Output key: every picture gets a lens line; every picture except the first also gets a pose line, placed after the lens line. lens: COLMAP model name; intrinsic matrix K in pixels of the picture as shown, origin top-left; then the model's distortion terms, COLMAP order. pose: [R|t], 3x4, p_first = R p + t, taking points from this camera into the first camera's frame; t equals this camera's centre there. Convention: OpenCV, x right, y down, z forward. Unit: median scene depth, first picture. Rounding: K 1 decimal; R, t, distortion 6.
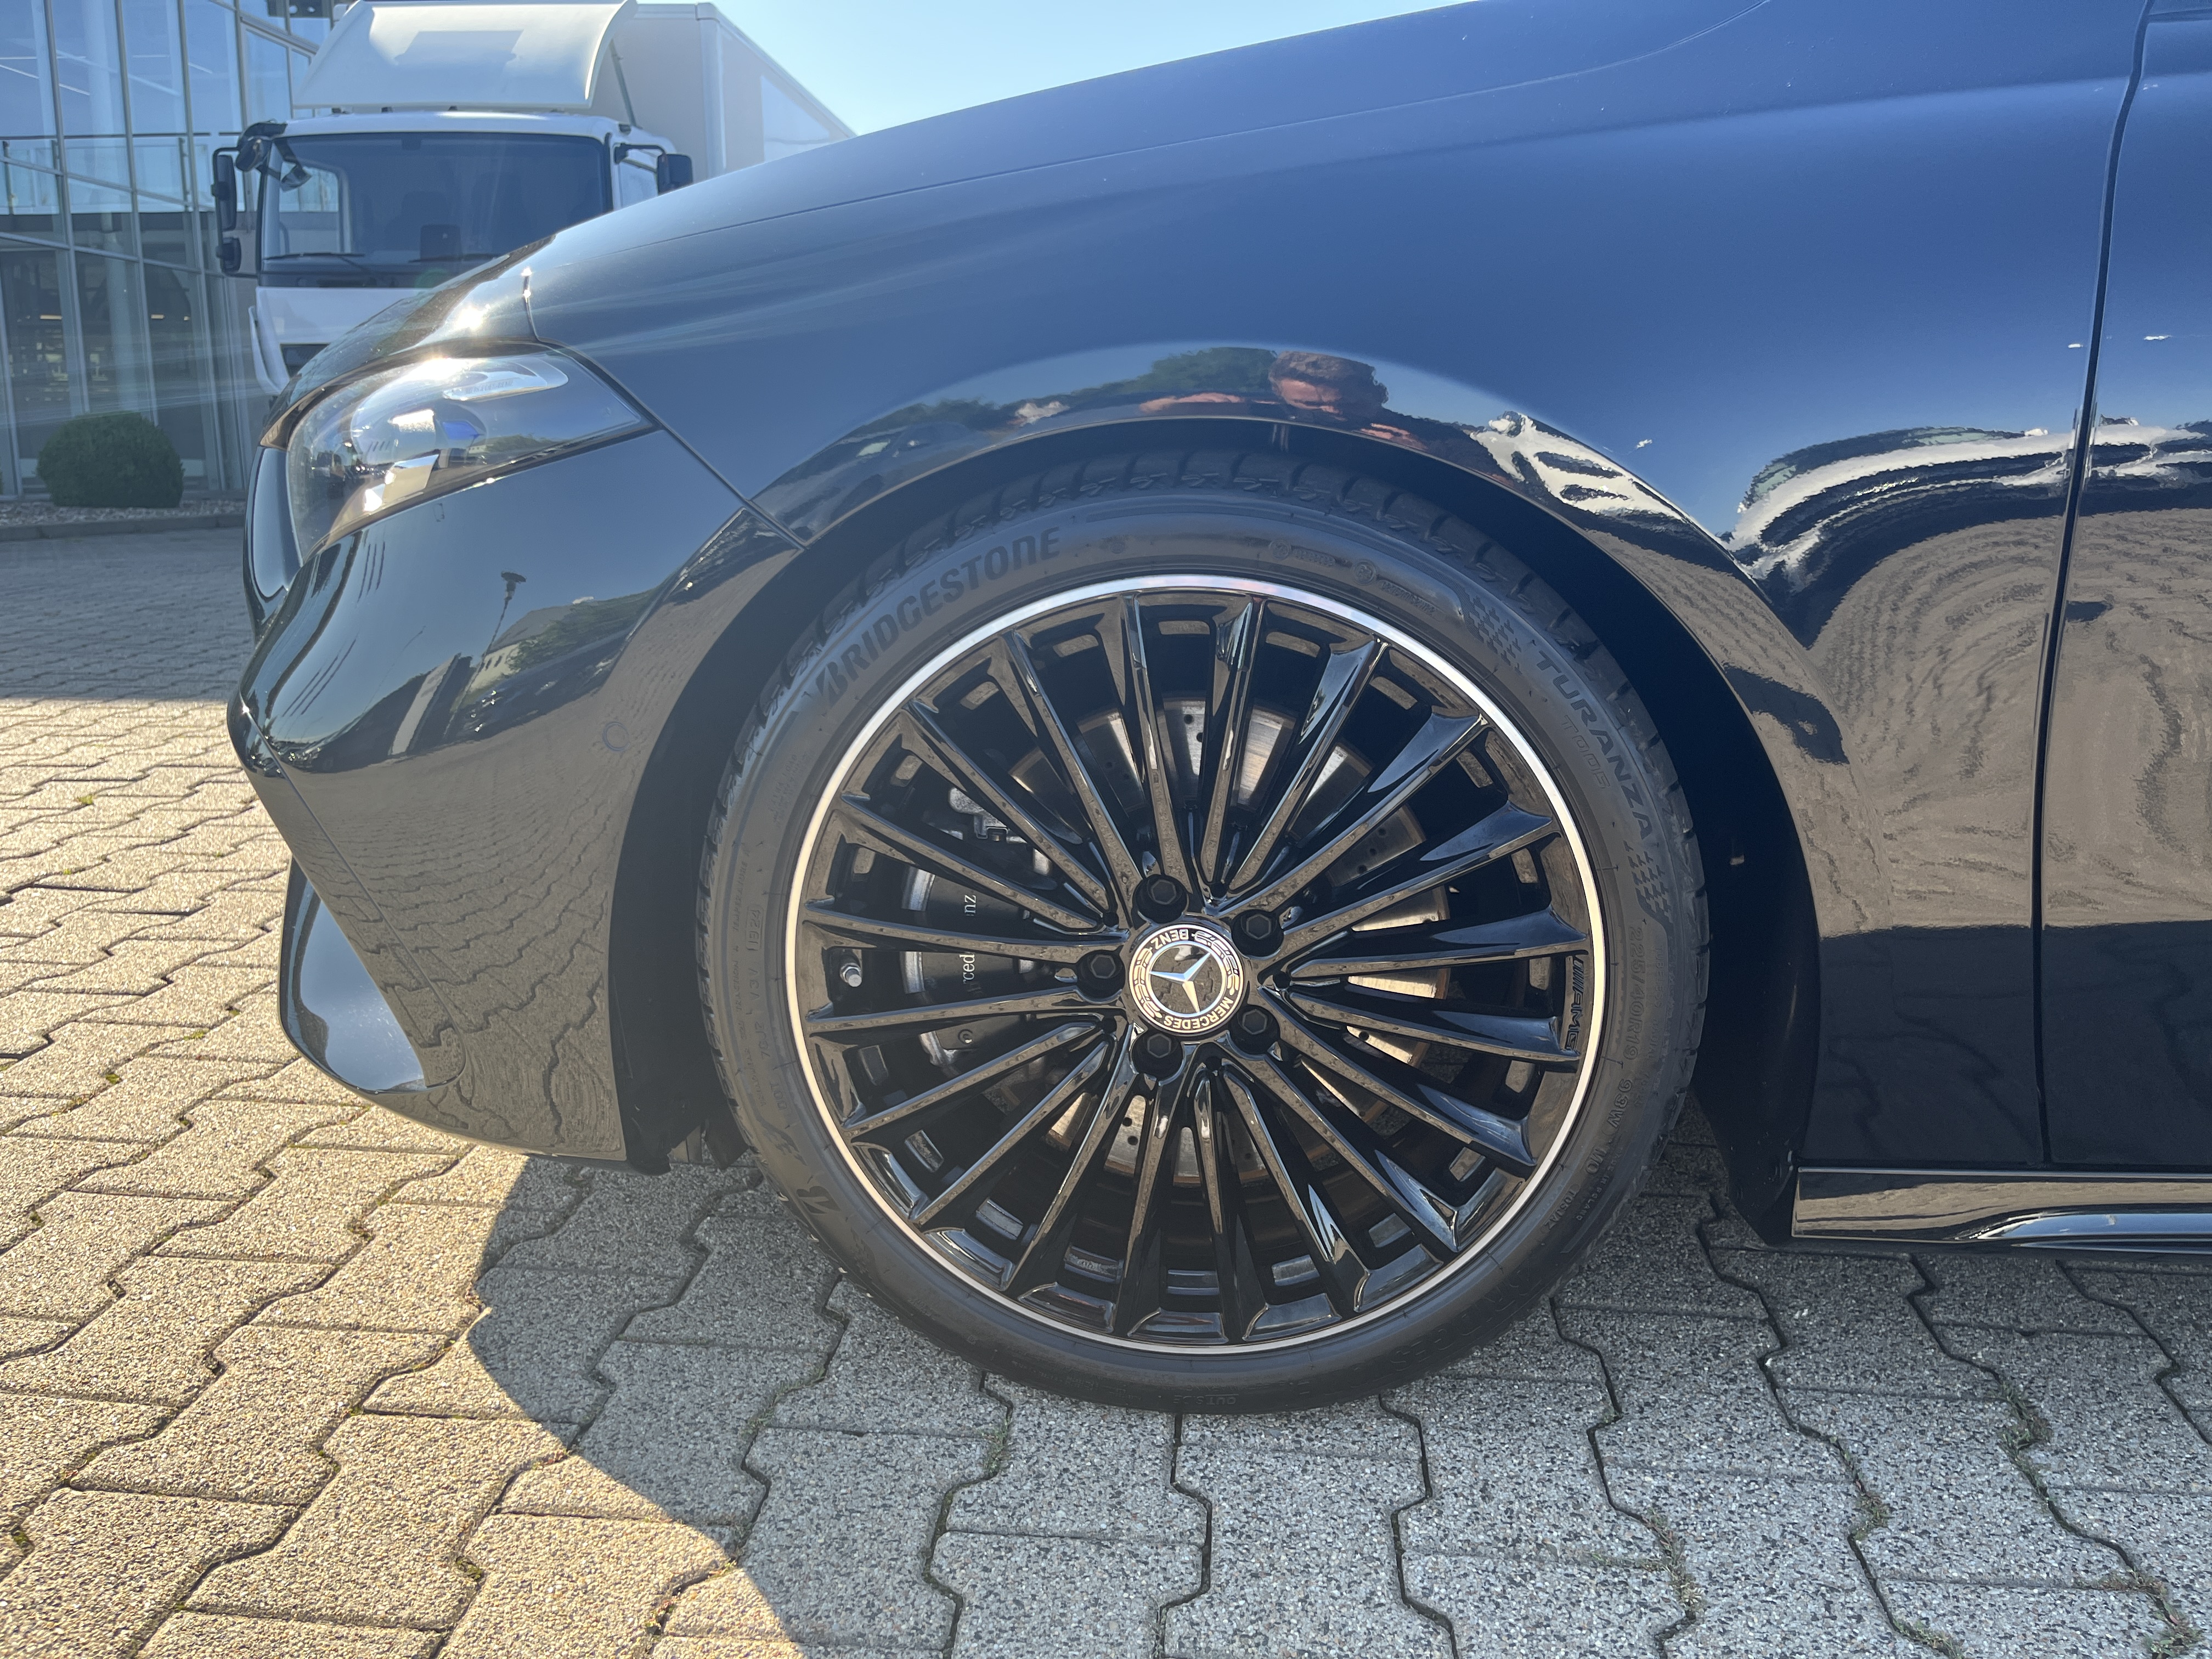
lens RADIAL K [[1686.3, 0, 1083.6], [0, 1686.3, 830.1], [0, 0, 1]] dist [0.054809, -0.064006]
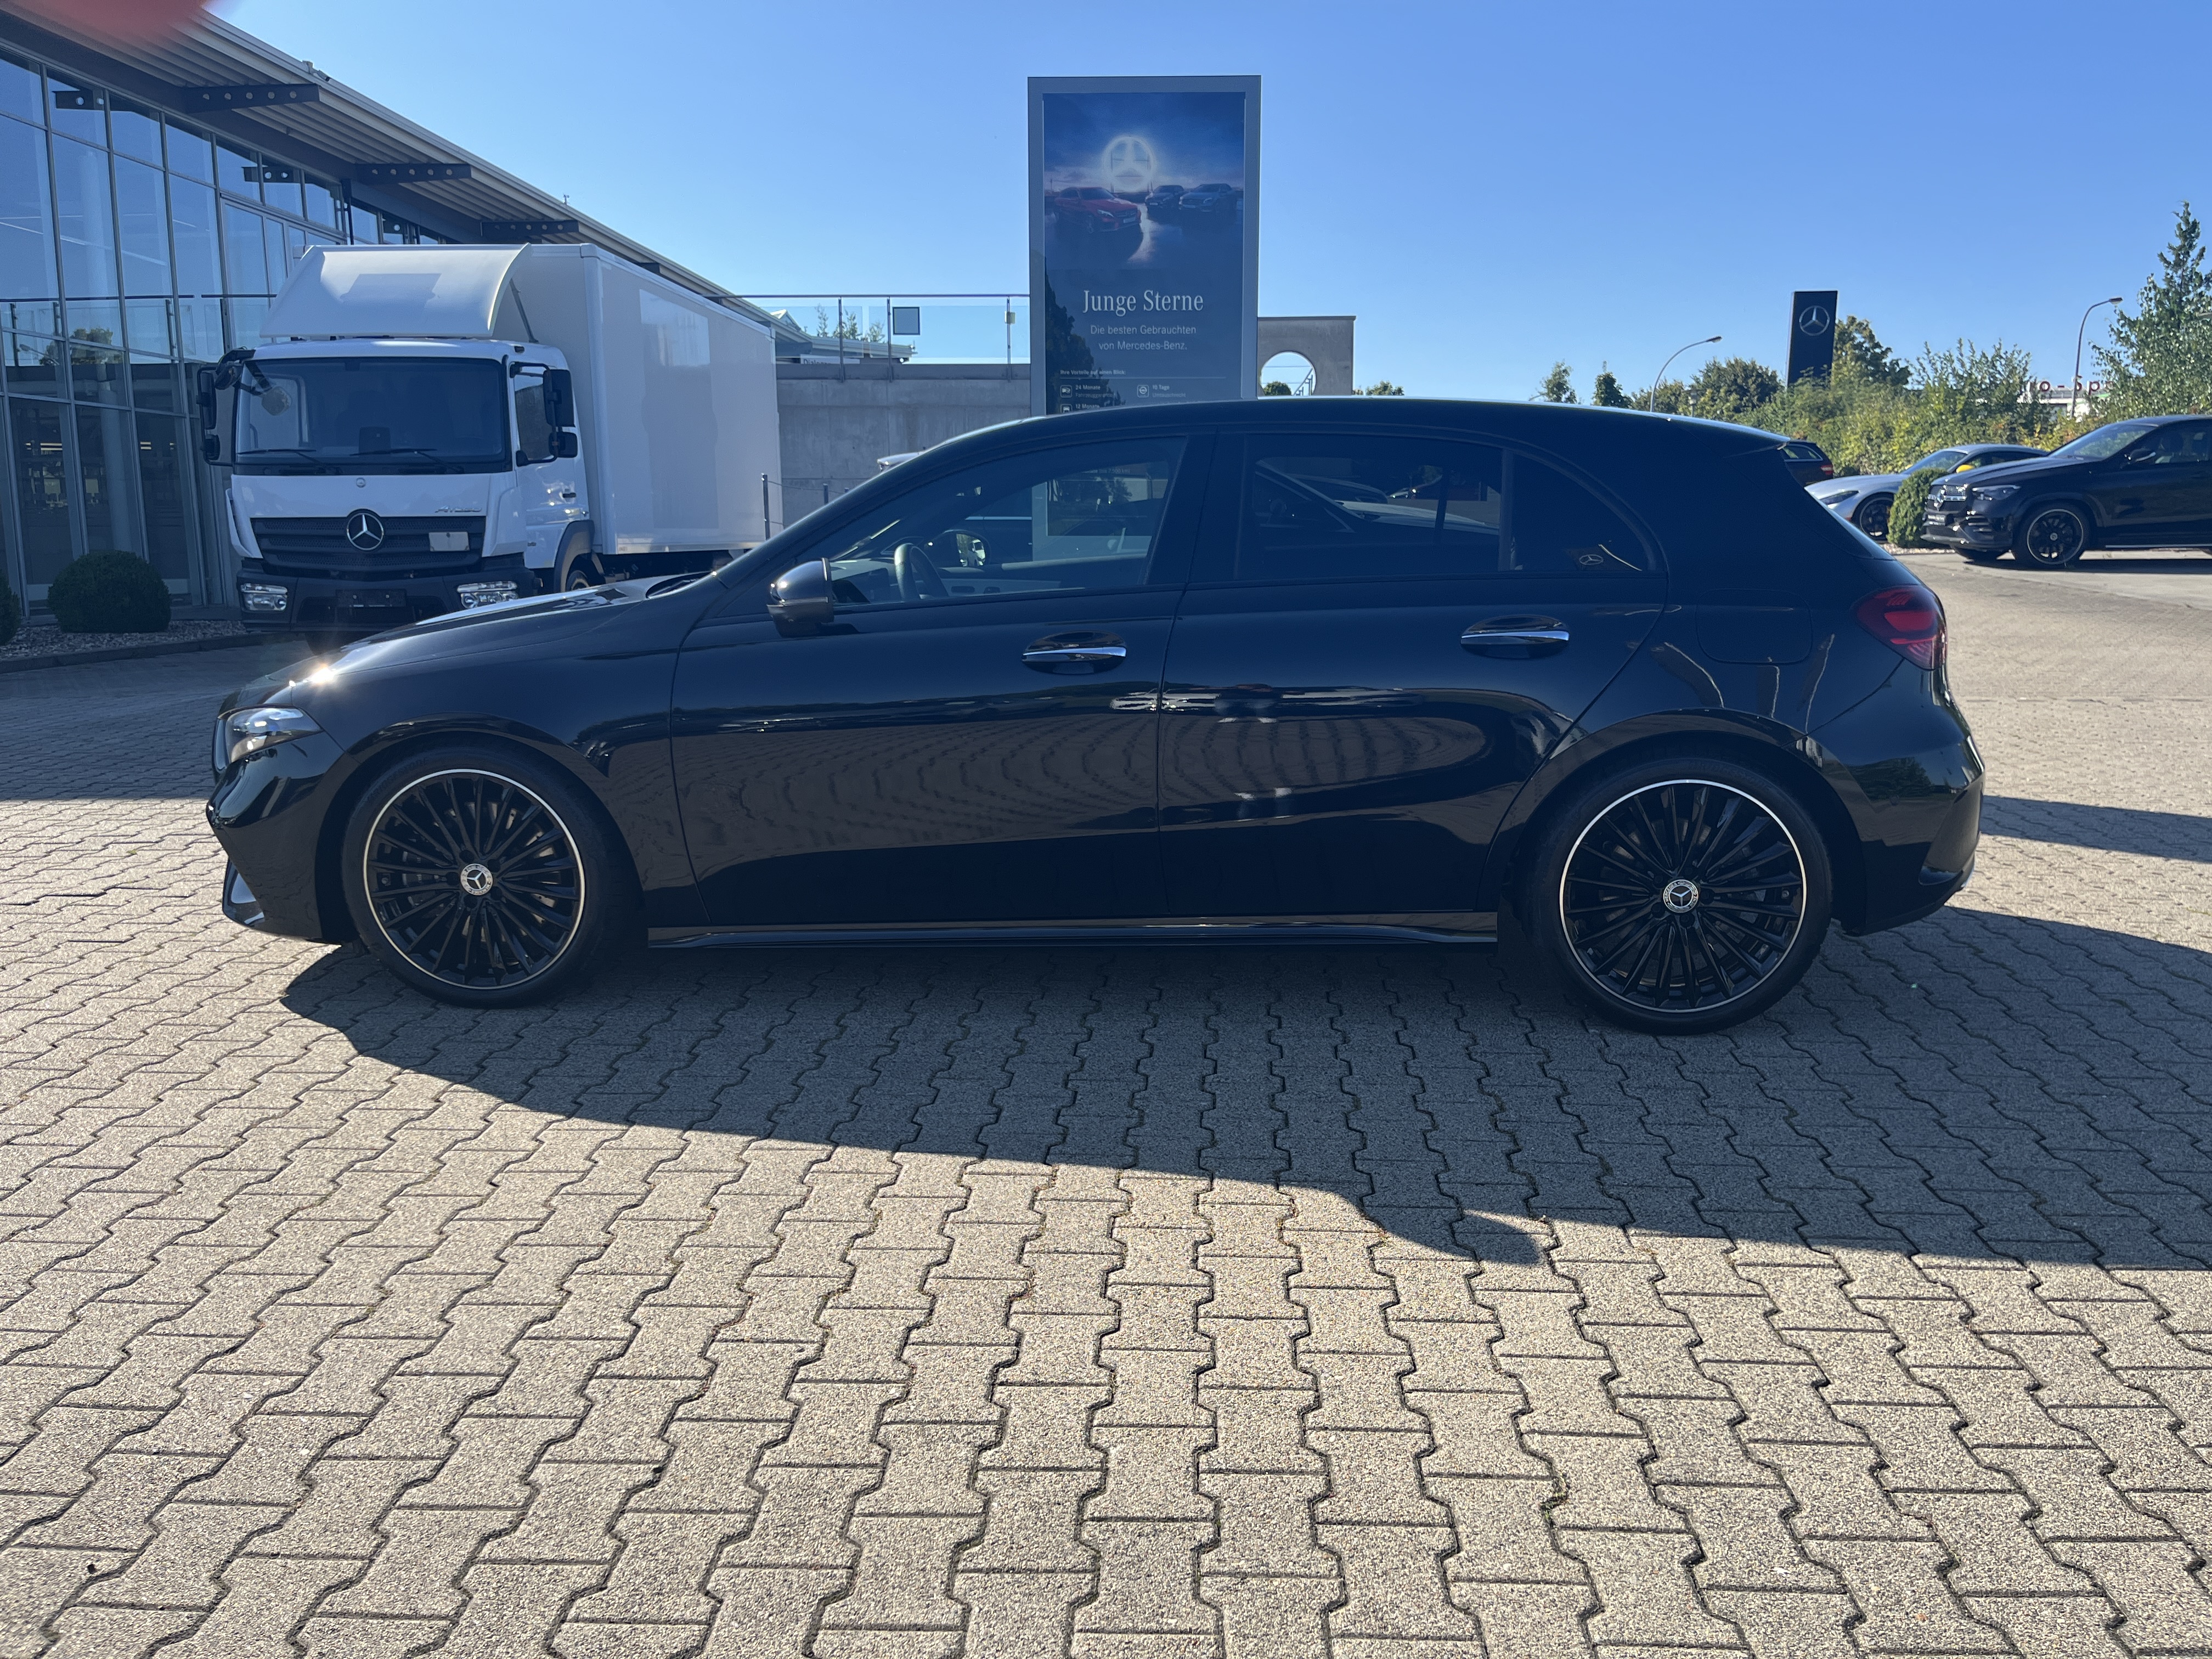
lens RADIAL K [[1686.3, 0, 1117.4], [0, 1686.3, 846.5], [0, 0, 1]] dist [0.054809, -0.064006]
pose [[0.999586, -0.015039, 0.024517, 0.343002], [0.015862, 0.999306, -0.033718, 0.041425], [-0.023993, 0.034092, 0.999131, -0.678406]]
